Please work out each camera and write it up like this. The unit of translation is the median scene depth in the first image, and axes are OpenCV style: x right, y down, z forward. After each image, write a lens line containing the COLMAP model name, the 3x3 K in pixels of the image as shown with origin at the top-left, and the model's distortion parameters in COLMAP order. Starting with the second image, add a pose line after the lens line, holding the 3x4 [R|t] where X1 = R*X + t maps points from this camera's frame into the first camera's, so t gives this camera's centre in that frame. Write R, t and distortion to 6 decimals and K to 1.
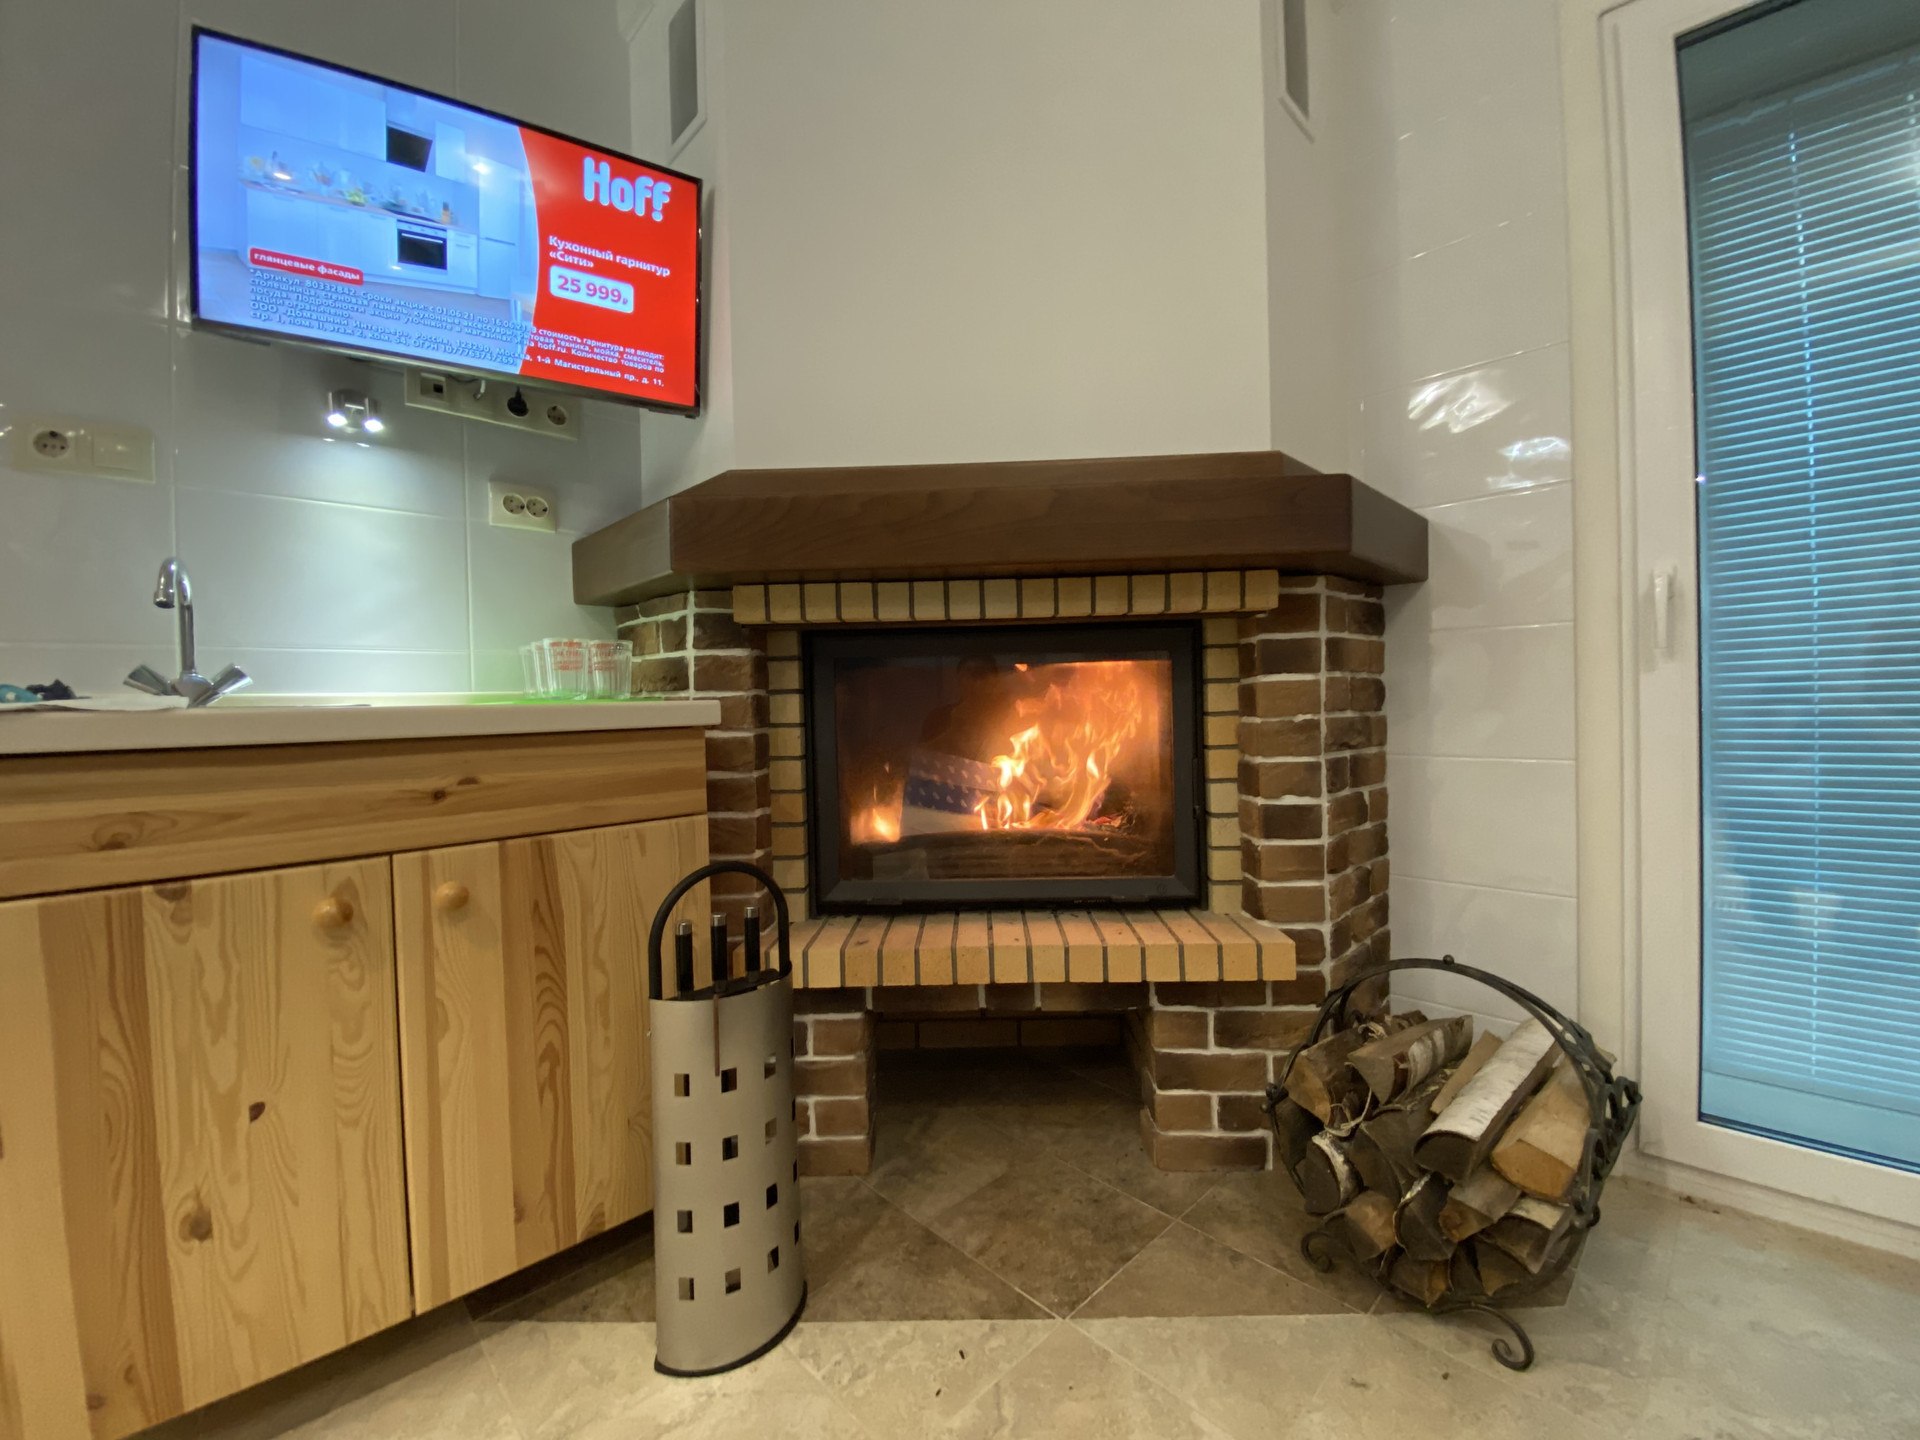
lens RADIAL K [[779.2, 0, 960.5], [0, 779.2, 726.0], [0, 0, 1]] dist [-0.026205, -0.001506]
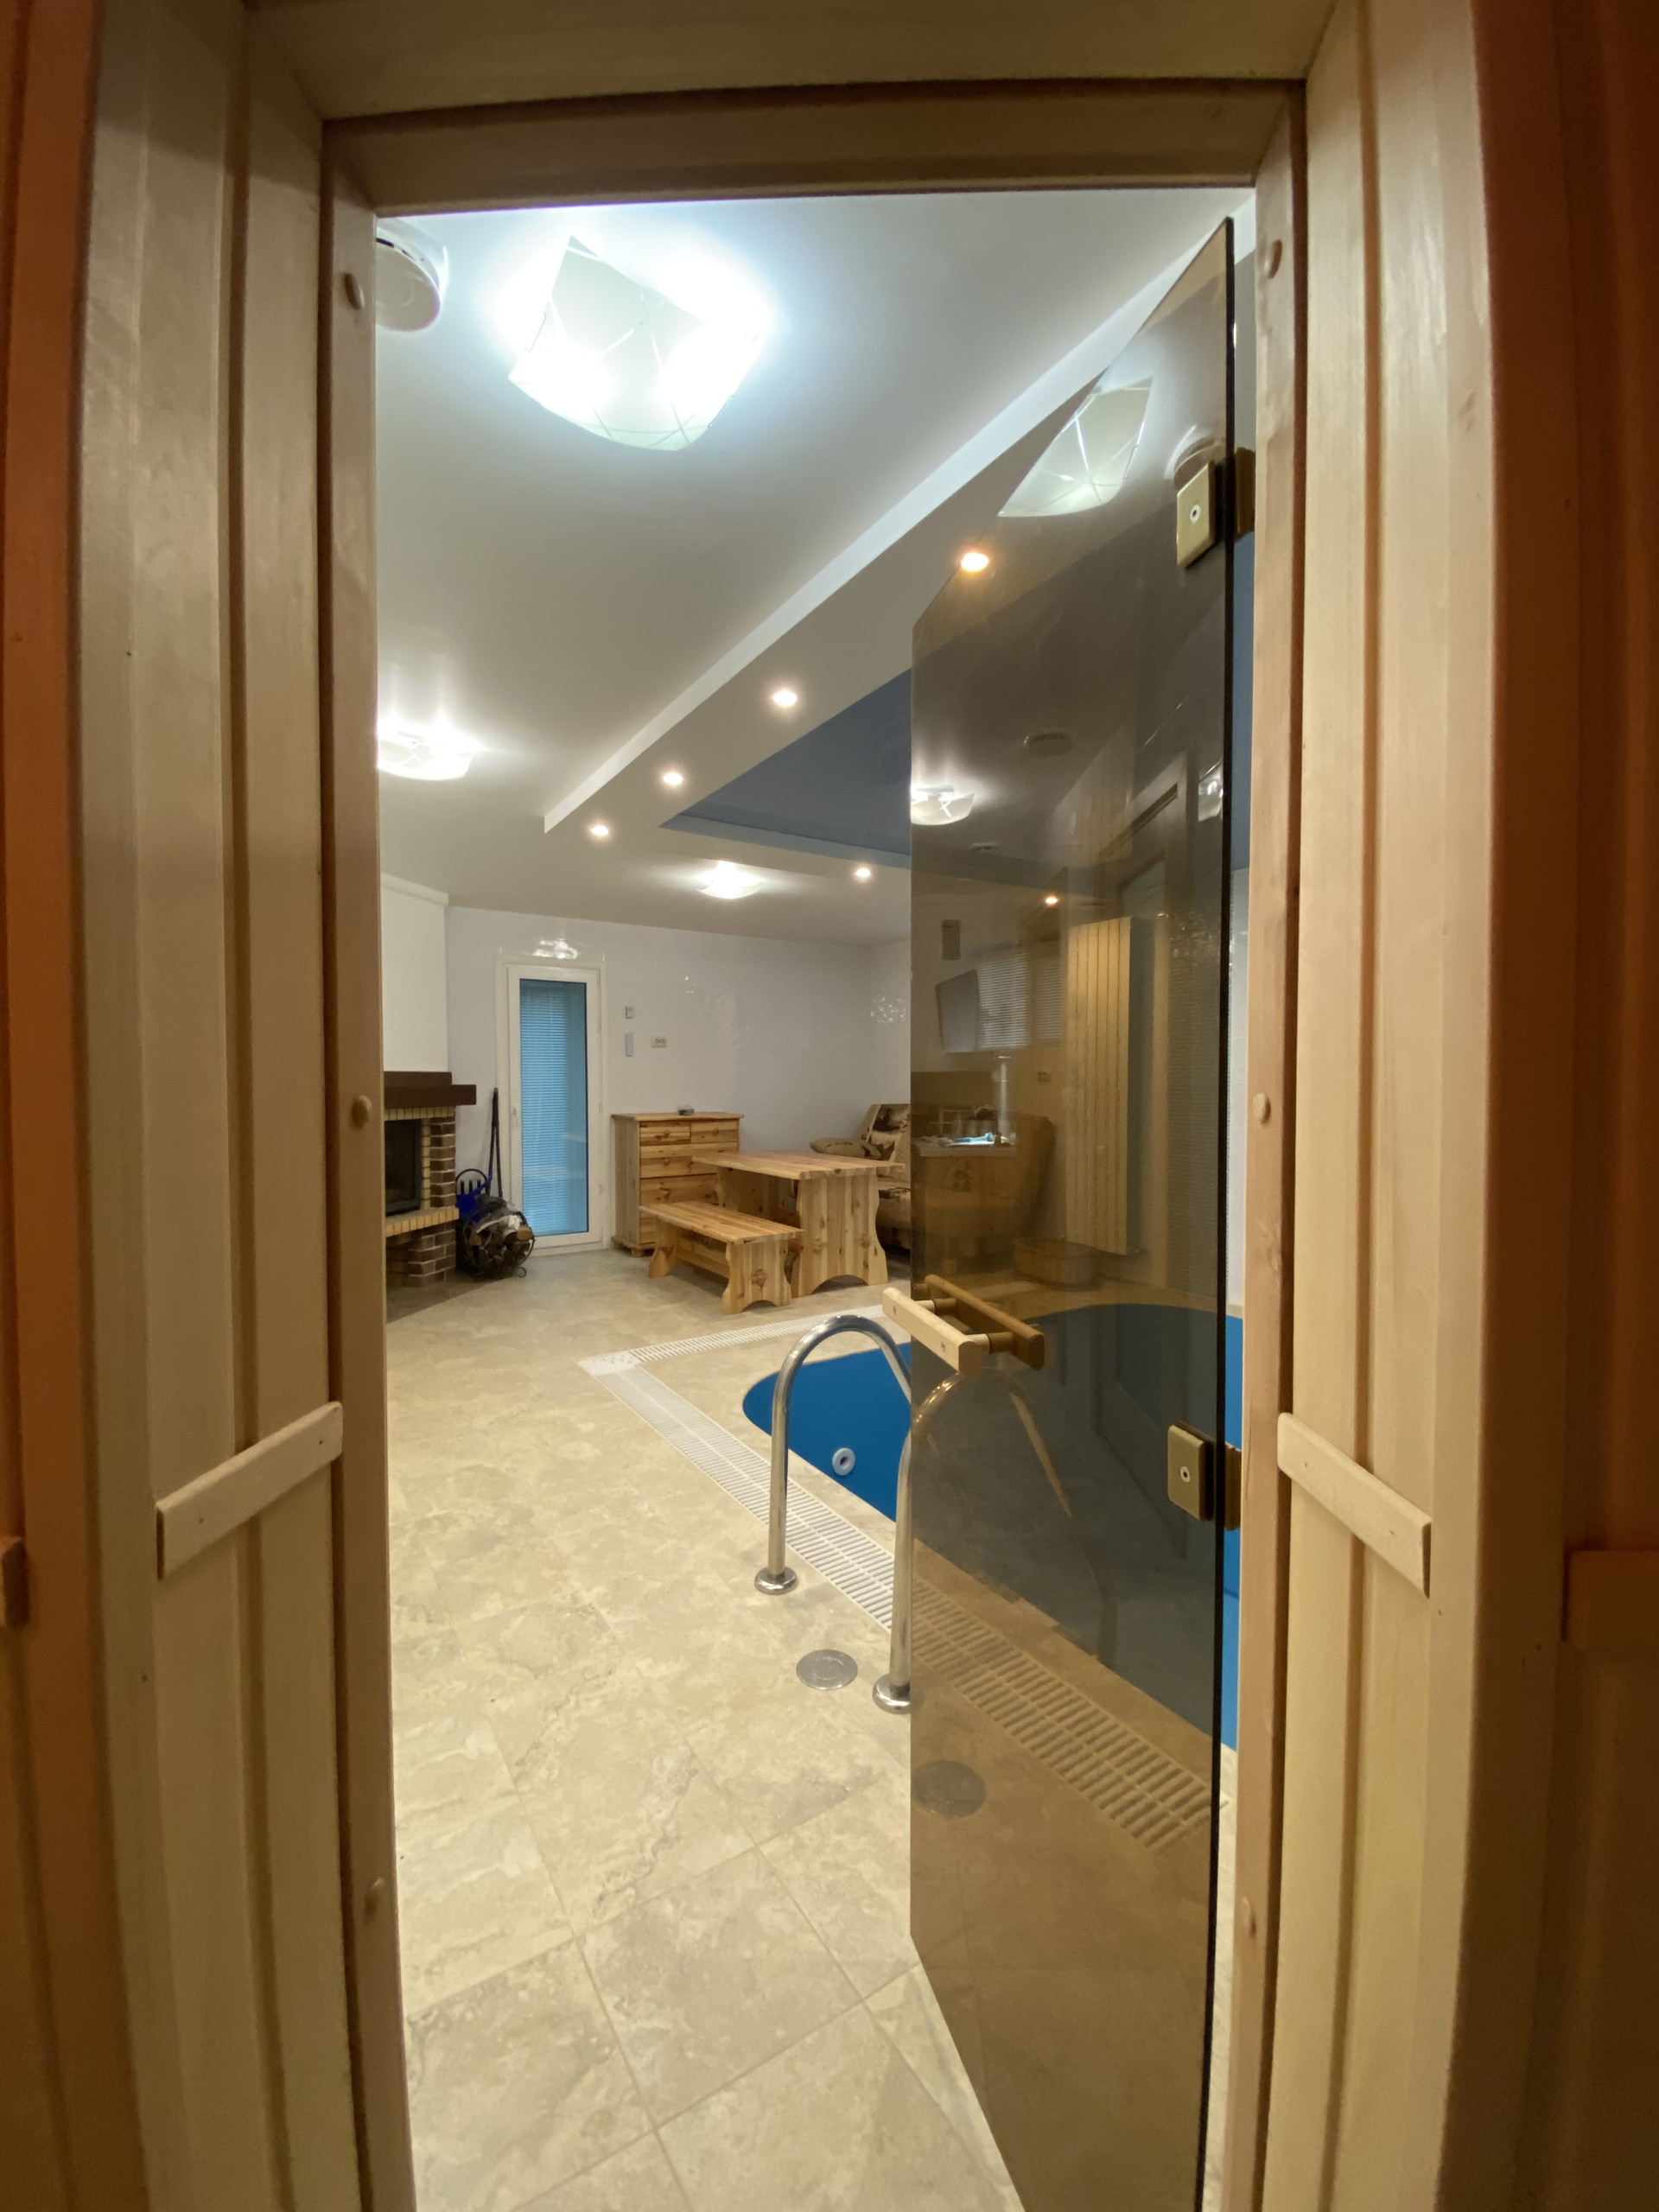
lens RADIAL K [[897.8, 0, 842.2], [0, 897.8, 1100.7], [0, 0, 1]] dist [-0.026205, -0.001506]
pose [[0.206408, -0.011621, 0.978397, -4.074834], [0.015546, 0.999842, 0.008596, -0.298172], [-0.978343, 0.013436, 0.206556, -2.046423]]
